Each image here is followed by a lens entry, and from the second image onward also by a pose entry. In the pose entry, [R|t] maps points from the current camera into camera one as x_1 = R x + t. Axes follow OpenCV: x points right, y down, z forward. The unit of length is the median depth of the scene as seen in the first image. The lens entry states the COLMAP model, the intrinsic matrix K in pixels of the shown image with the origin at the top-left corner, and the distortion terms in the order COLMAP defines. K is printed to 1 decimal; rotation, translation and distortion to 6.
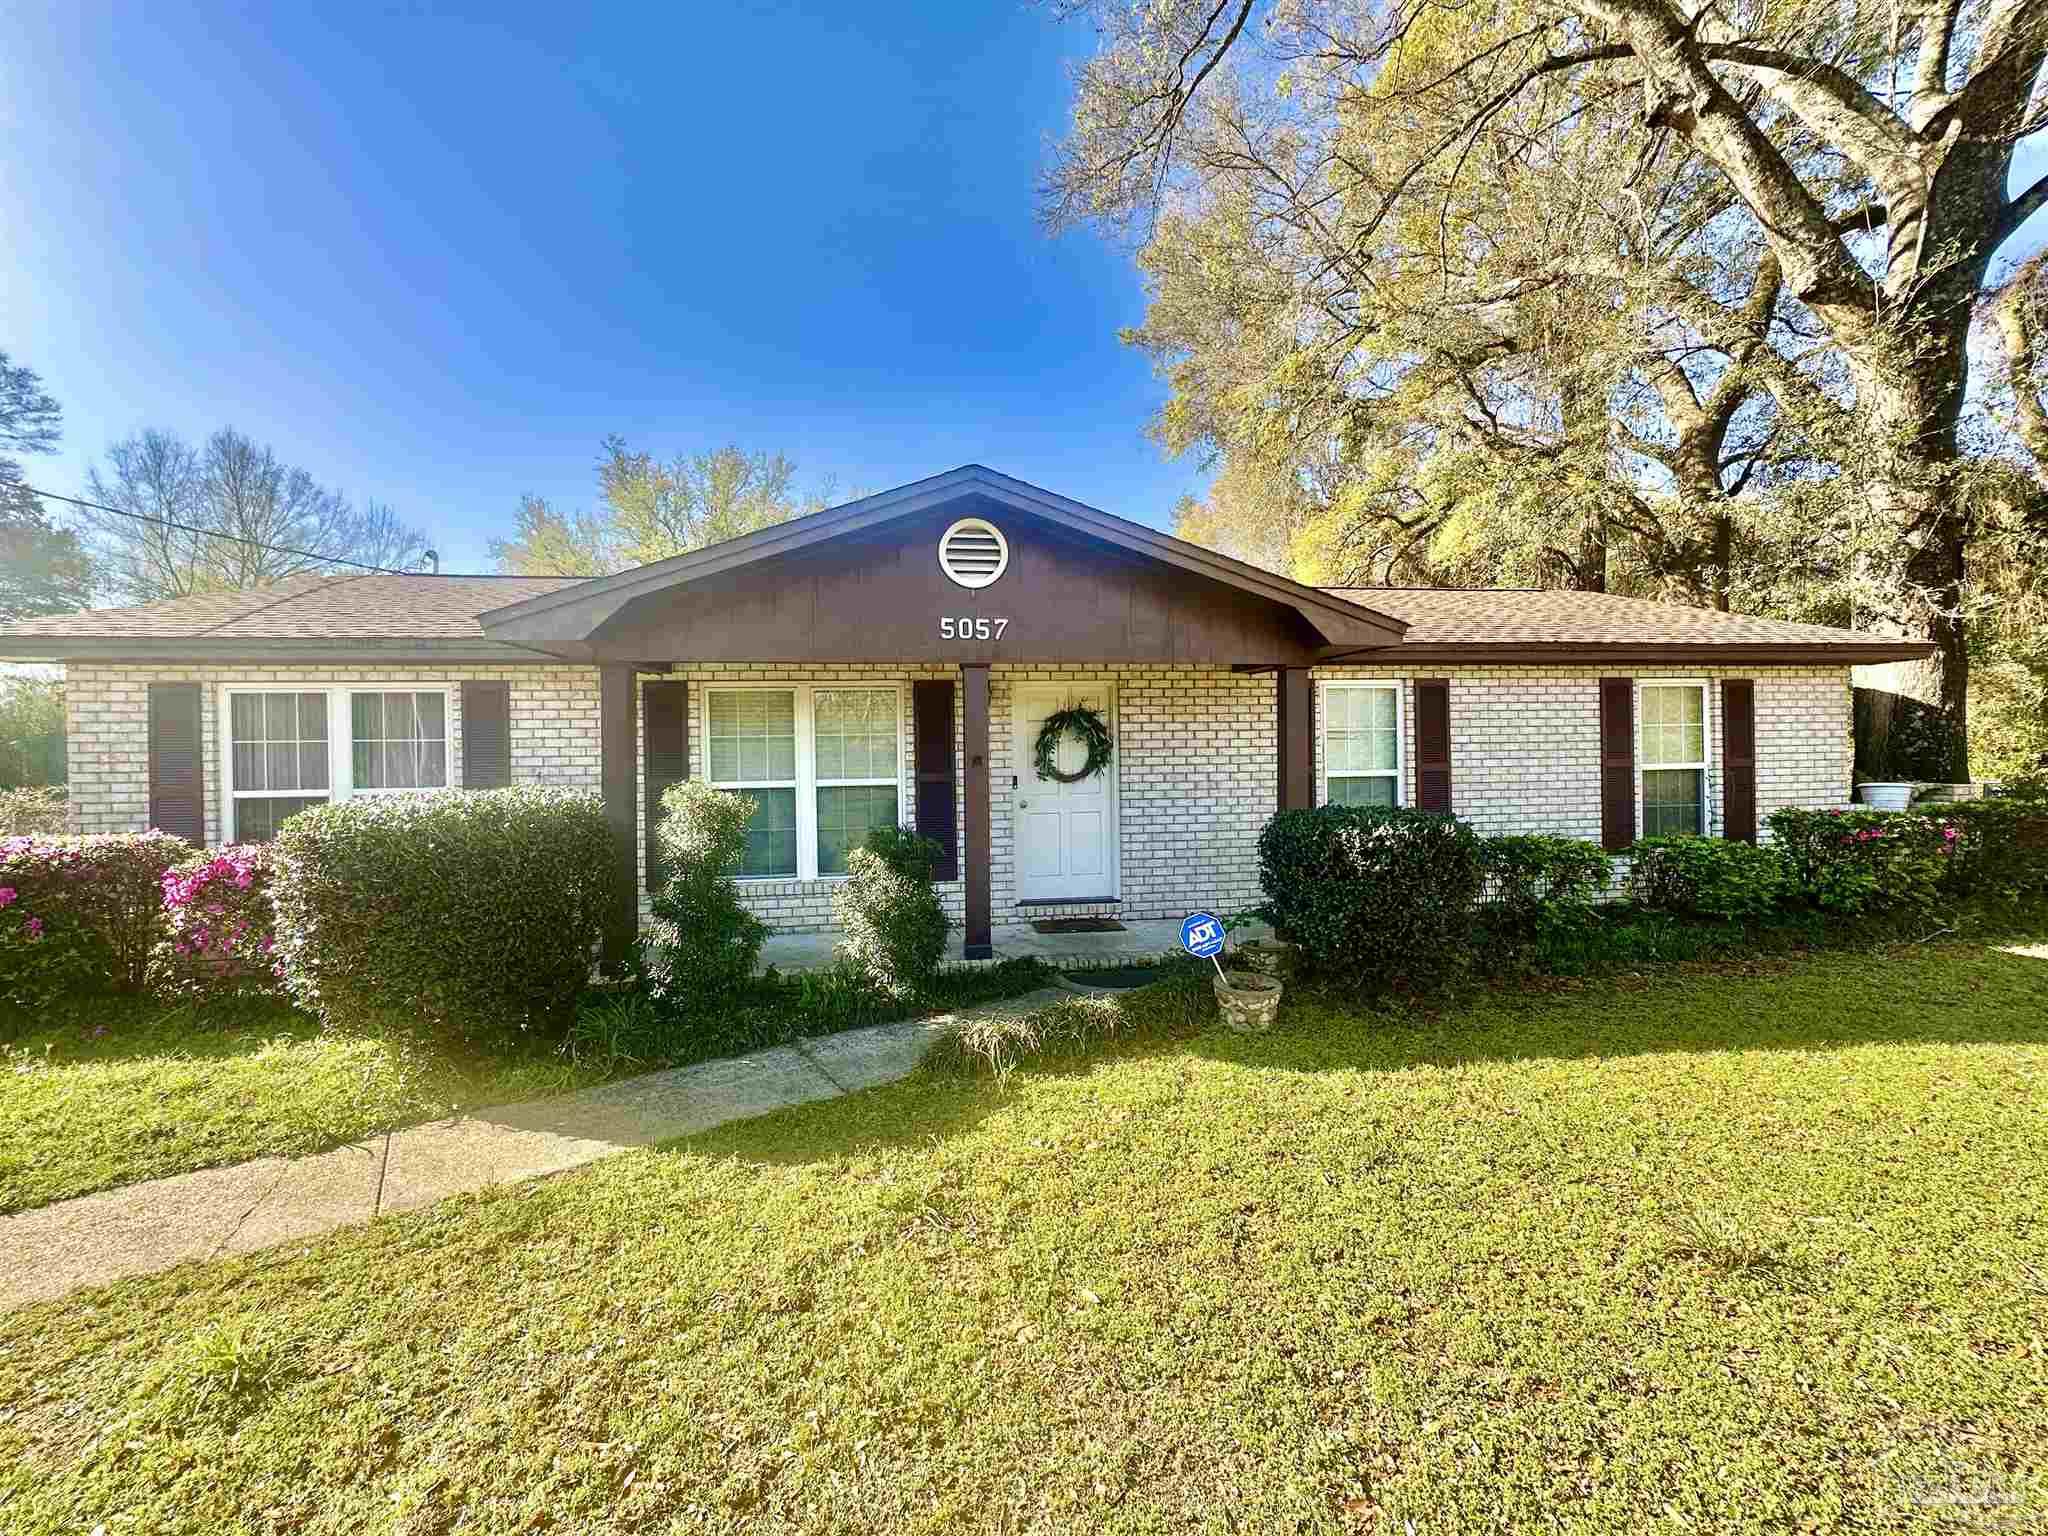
lens RADIAL K [[818.1, 0, 1026.0], [0, 818.1, 775.1], [0, 0, 1]] dist [-0.003552, 0.000859]
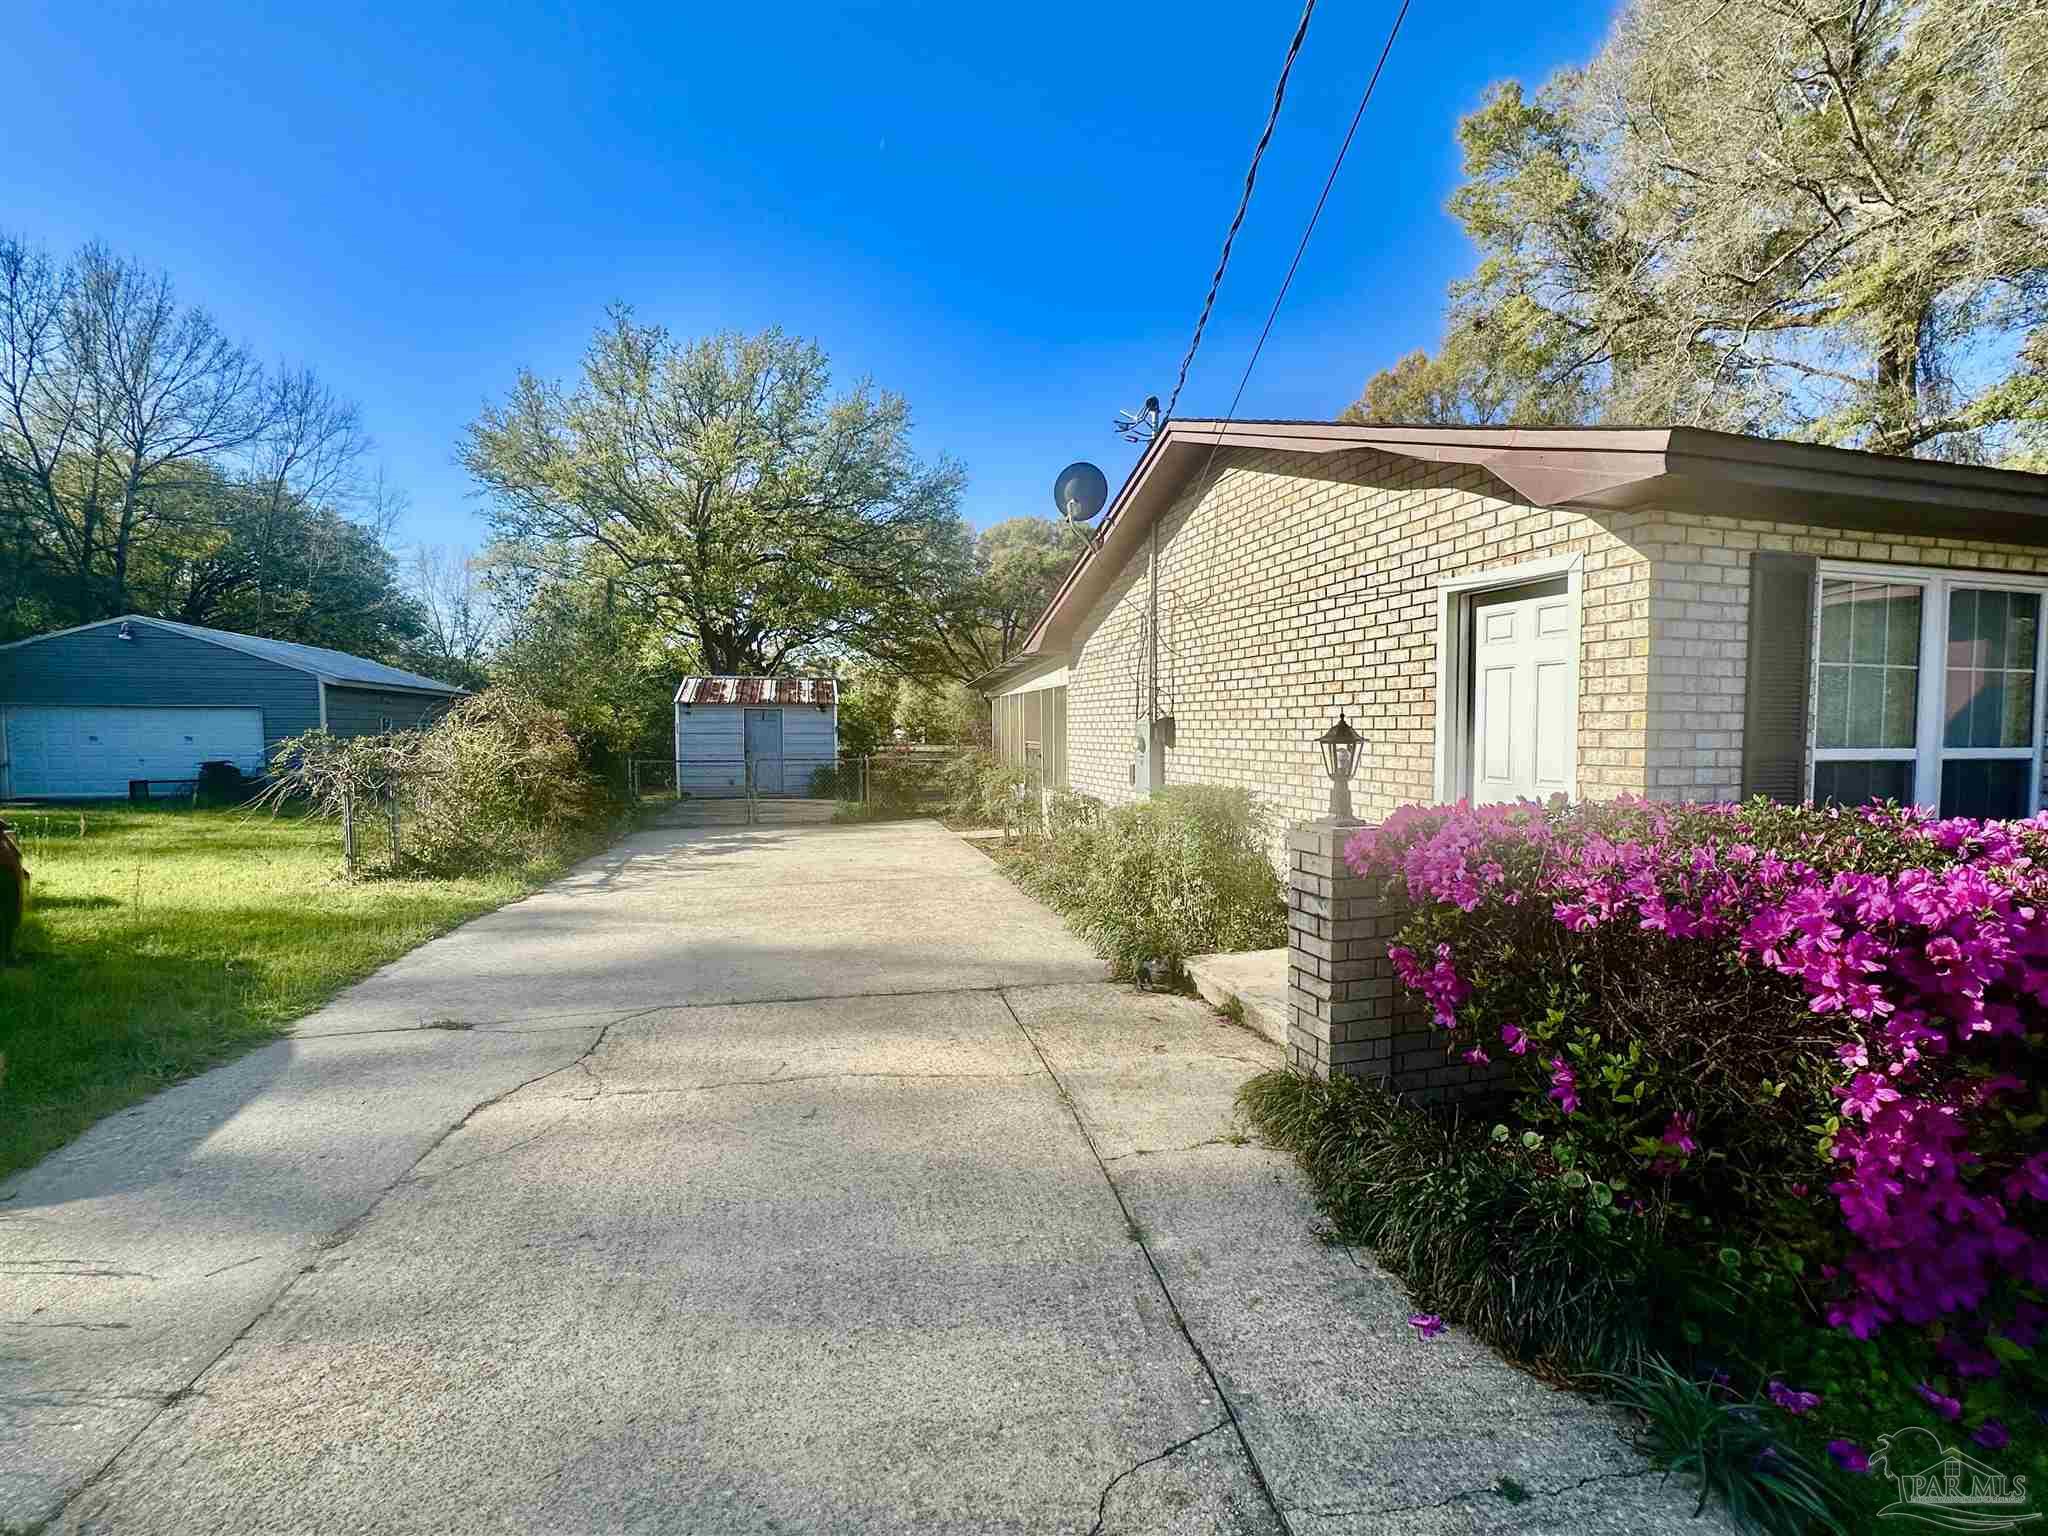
lens RADIAL K [[908.5, 0, 1041.1], [0, 908.5, 771.6], [0, 0, 1]] dist [-0.000207, 0.001006]
pose [[0.987649, 0.008208, 0.156470, -1.404709], [-0.013492, 0.999373, 0.032738, 0.019404], [-0.156103, -0.034445, 0.987140, 0.389741]]
